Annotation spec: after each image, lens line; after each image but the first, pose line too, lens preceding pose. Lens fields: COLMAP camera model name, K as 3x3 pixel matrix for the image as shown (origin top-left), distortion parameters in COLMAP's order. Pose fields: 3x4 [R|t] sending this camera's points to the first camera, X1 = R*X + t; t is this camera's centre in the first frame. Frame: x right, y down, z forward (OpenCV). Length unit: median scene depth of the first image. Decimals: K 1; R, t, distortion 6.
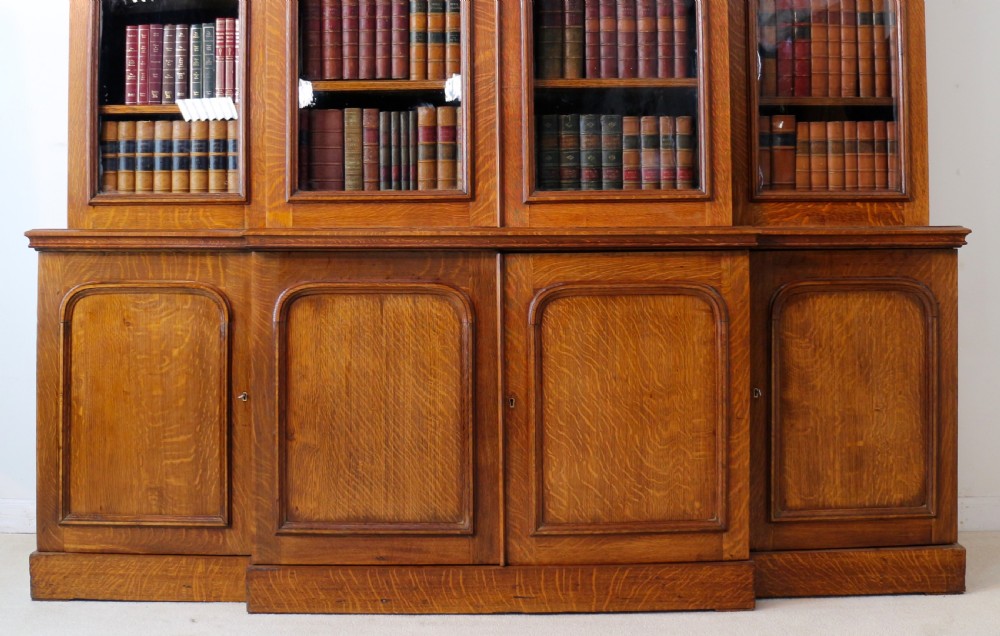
lens RADIAL K [[1164.2, 0, 500.3], [0, 1164.2, 219.6], [0, 0, 1]] dist [-0.168392, 0.139748]
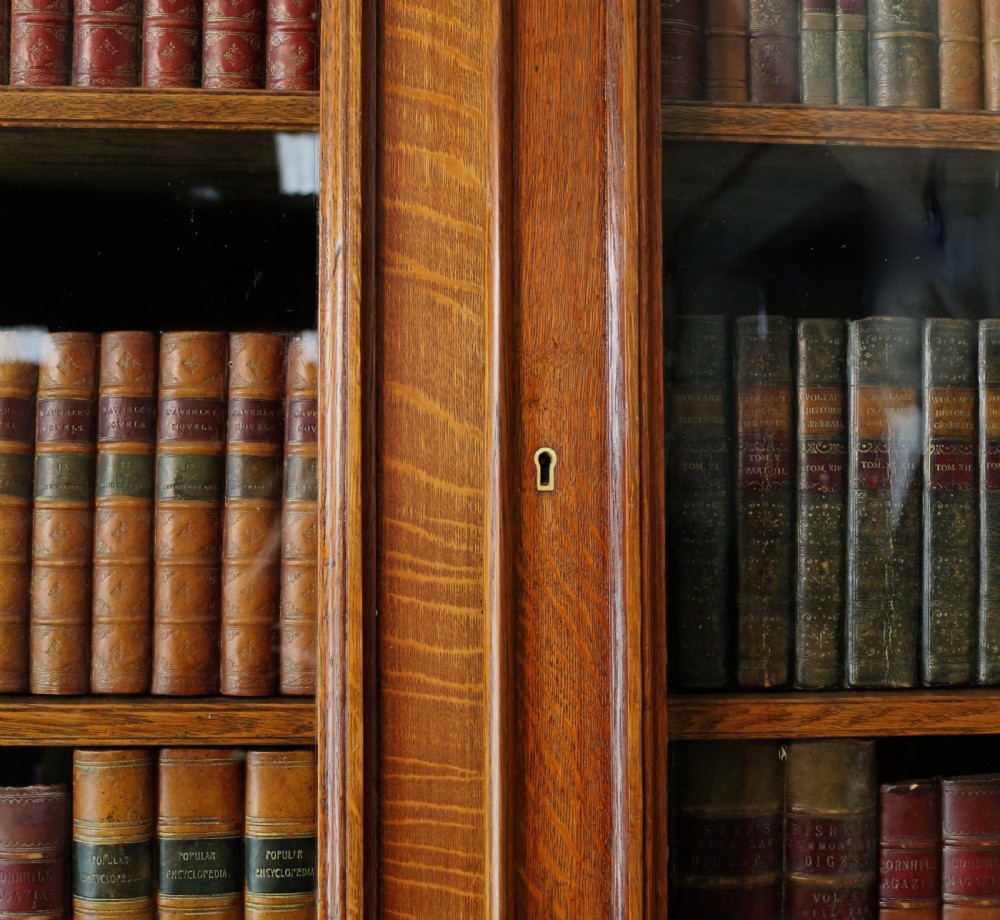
lens RADIAL K [[1478.7, 0, 499.9], [0, 1478.7, 460.7], [0, 0, 1]] dist [-0.109386, 0.057905]
pose [[0.995220, 0.013212, 0.096757, -0.029378], [-0.012837, 0.999907, -0.004505, -0.273218], [-0.096807, 0.003242, 0.995298, 0.774839]]
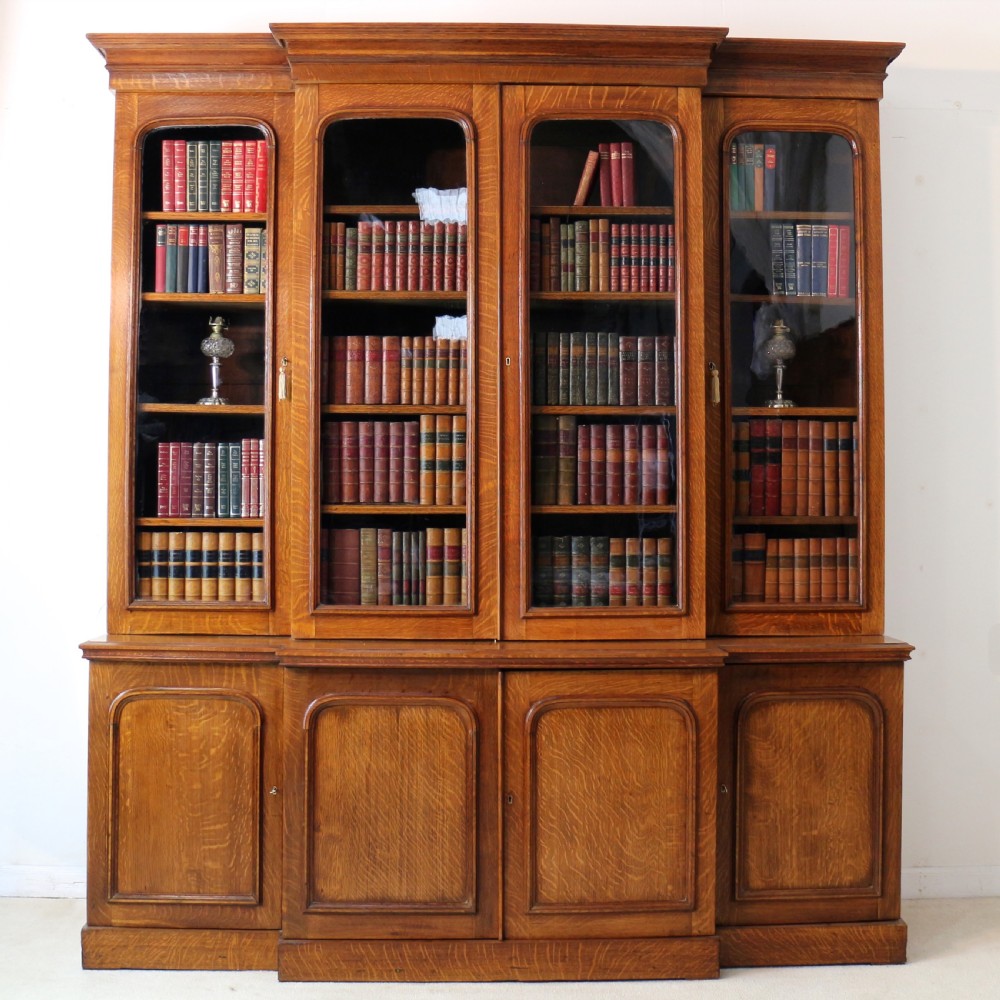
lens RADIAL K [[1435.0, 0, 508.5], [0, 1435.0, 415.0], [0, 0, 1]] dist [-0.179692, 0.160774]
pose [[0.999603, 0.010950, 0.025977, -0.031285], [-0.010441, 0.999752, -0.019648, -0.190280], [-0.026186, 0.019369, 0.999469, -0.403192]]
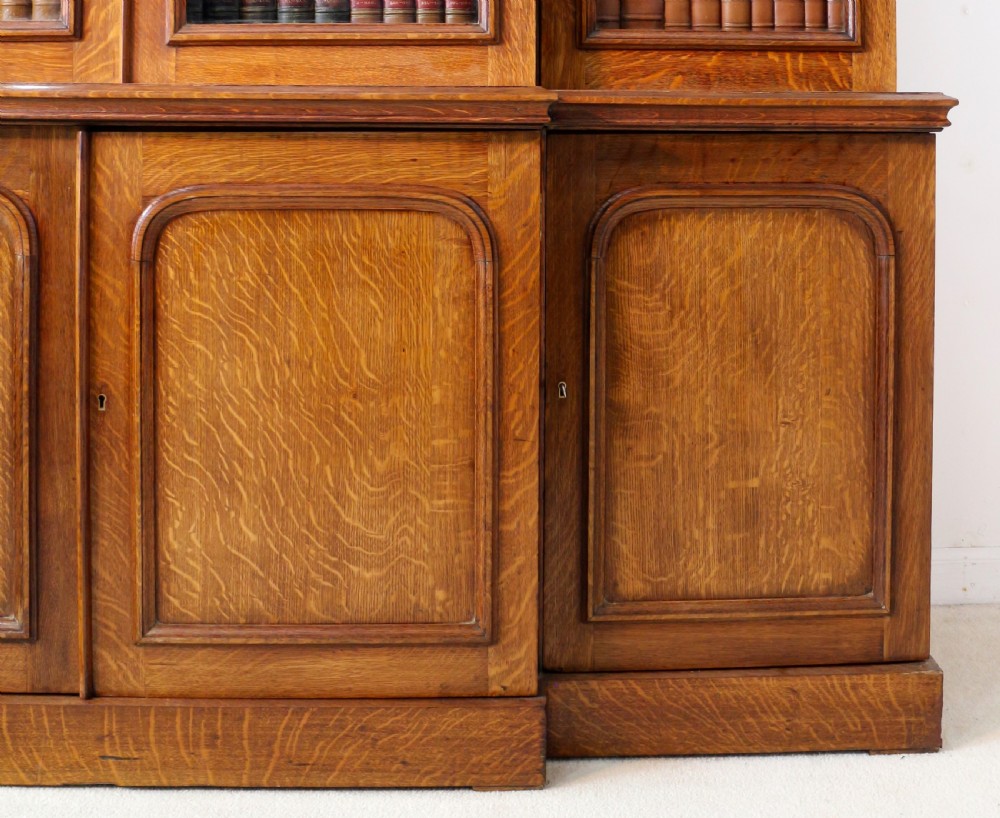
lens RADIAL K [[1400.5, 0, 542.6], [0, 1400.5, 87.0], [0, 0, 1]] dist [-0.167920, 0.134857]
pose [[0.999603, 0.011688, 0.025648, 0.193815], [-0.011319, 0.999831, -0.014486, 0.014828], [-0.025813, 0.014190, 0.999566, 0.330443]]
